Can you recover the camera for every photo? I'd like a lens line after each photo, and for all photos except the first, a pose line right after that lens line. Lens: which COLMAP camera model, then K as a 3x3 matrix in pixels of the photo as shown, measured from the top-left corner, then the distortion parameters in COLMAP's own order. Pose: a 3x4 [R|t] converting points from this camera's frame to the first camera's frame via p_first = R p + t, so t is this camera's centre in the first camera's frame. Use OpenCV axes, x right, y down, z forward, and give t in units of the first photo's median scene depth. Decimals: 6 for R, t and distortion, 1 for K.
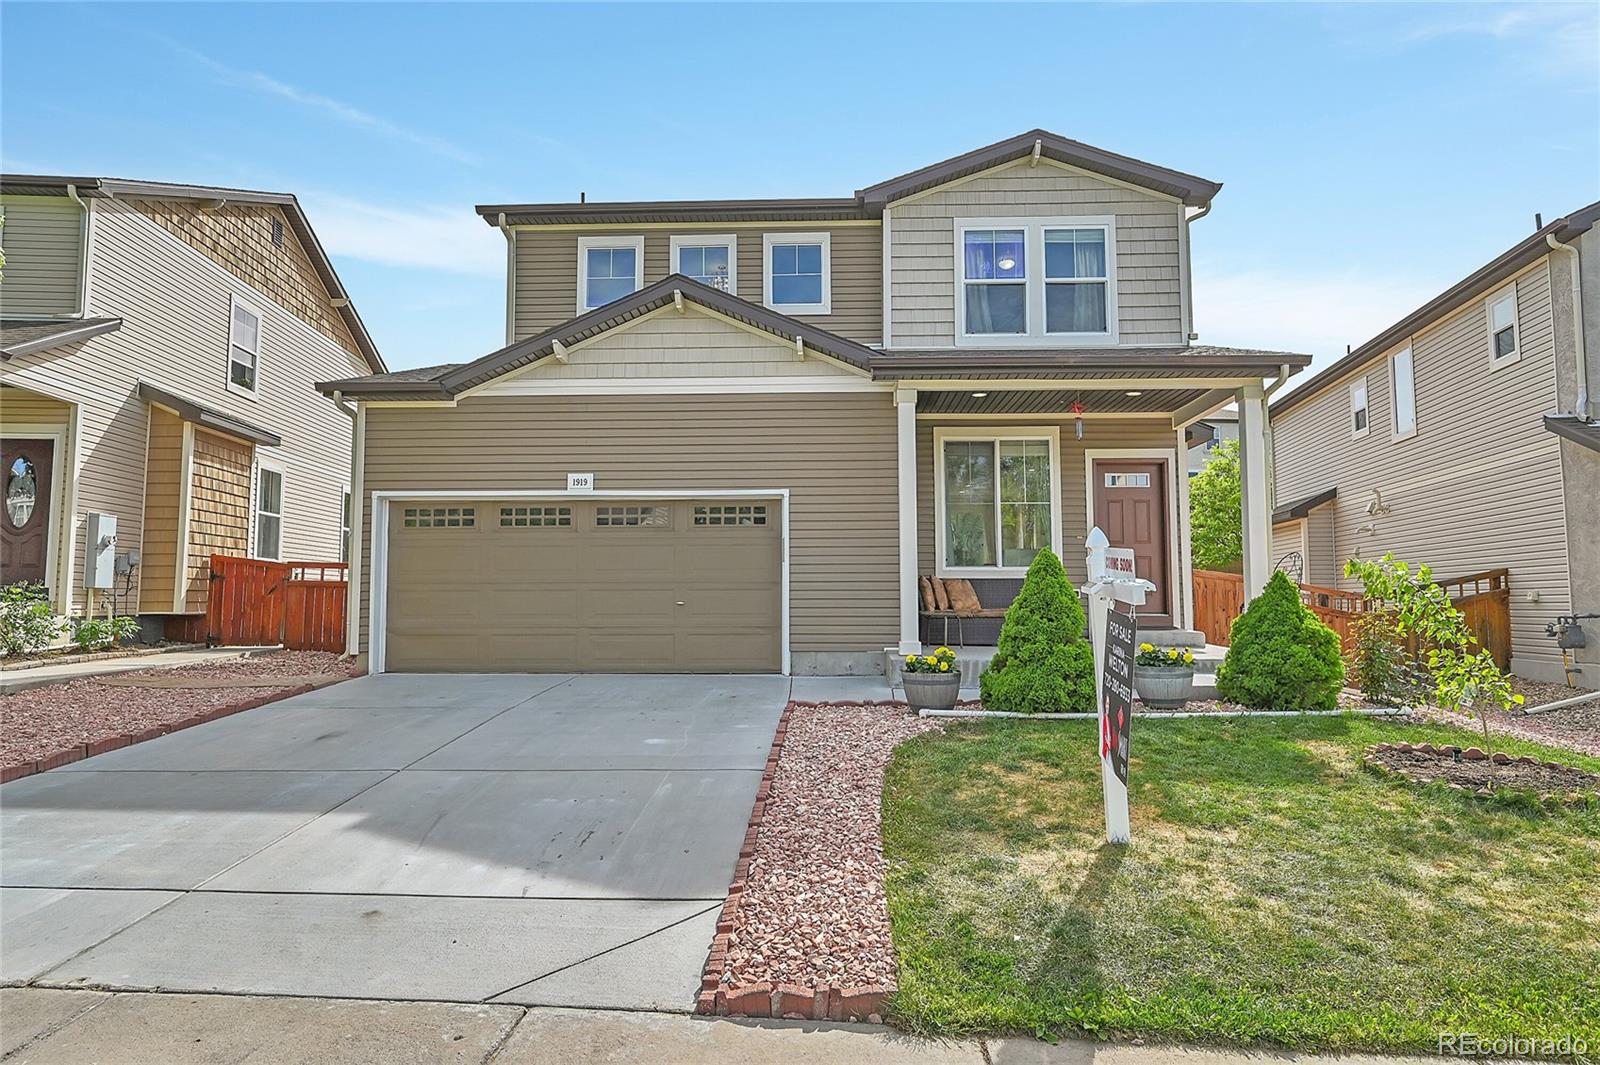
lens RADIAL K [[928.0, 0, 805.9], [0, 928.0, 537.3], [0, 0, 1]] dist [-0.004992, 0.000861]
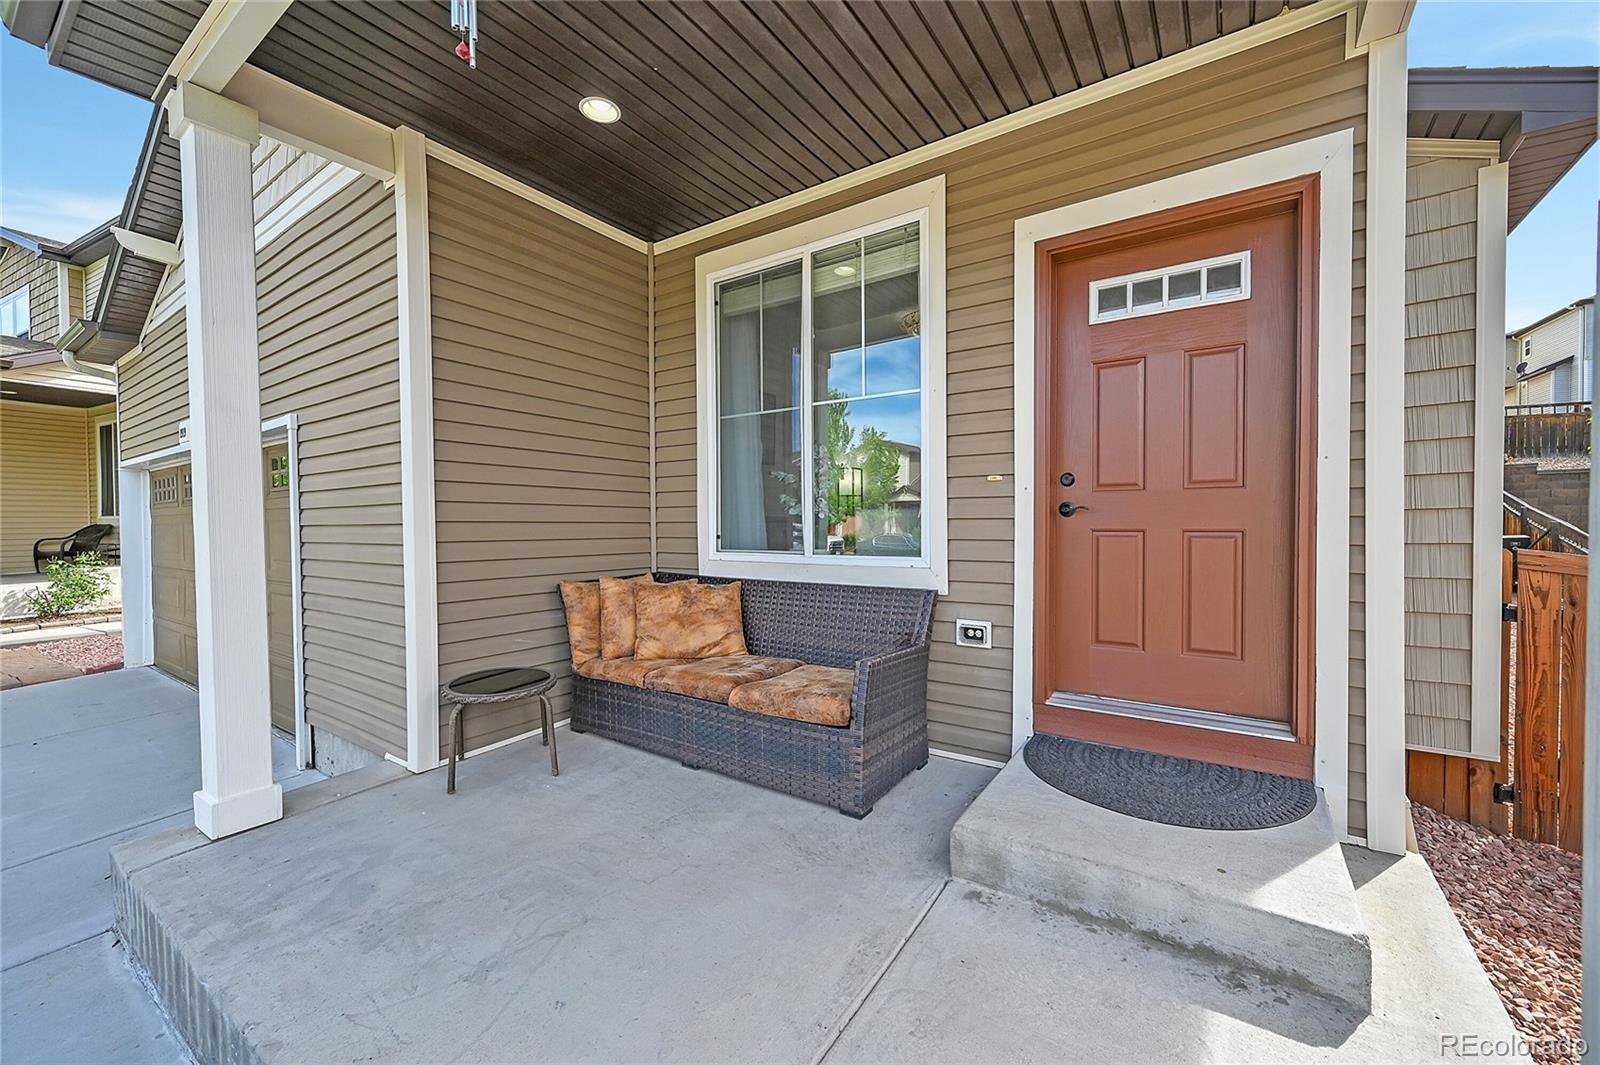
lens RADIAL K [[622.9, 0, 810.2], [0, 622.9, 531.4], [0, 0, 1]] dist [0.000113, 0.000054]
pose [[0.846268, 0.003615, -0.532745, 0.365857], [0.044329, 0.996032, 0.077175, -0.001106], [0.530910, -0.088926, 0.842749, 0.764478]]
